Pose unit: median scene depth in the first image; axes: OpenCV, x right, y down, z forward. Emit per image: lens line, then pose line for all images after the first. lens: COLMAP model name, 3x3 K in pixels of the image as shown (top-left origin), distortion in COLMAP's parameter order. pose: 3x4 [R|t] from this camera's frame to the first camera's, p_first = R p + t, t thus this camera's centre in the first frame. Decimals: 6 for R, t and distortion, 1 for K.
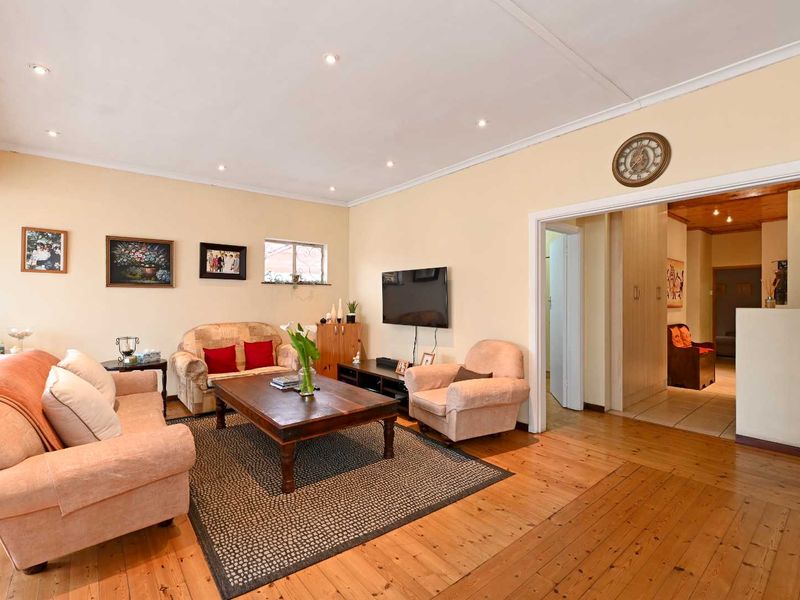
lens RADIAL K [[385.1, 0, 408.1], [0, 385.1, 302.2], [0, 0, 1]] dist [0.014662, -0.001156]
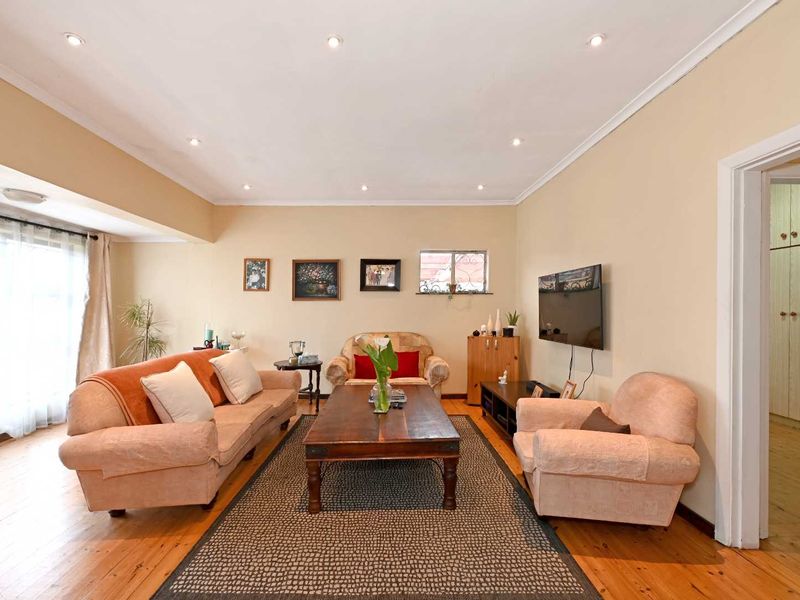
lens RADIAL K [[385.1, 0, 405.7], [0, 385.1, 310.3], [0, 0, 1]] dist [0.014662, -0.001156]
pose [[0.791149, -0.002055, -0.611620, 0.258659], [-0.001759, 0.999983, -0.005635, -0.001346], [0.611621, 0.005534, 0.791132, 0.217876]]
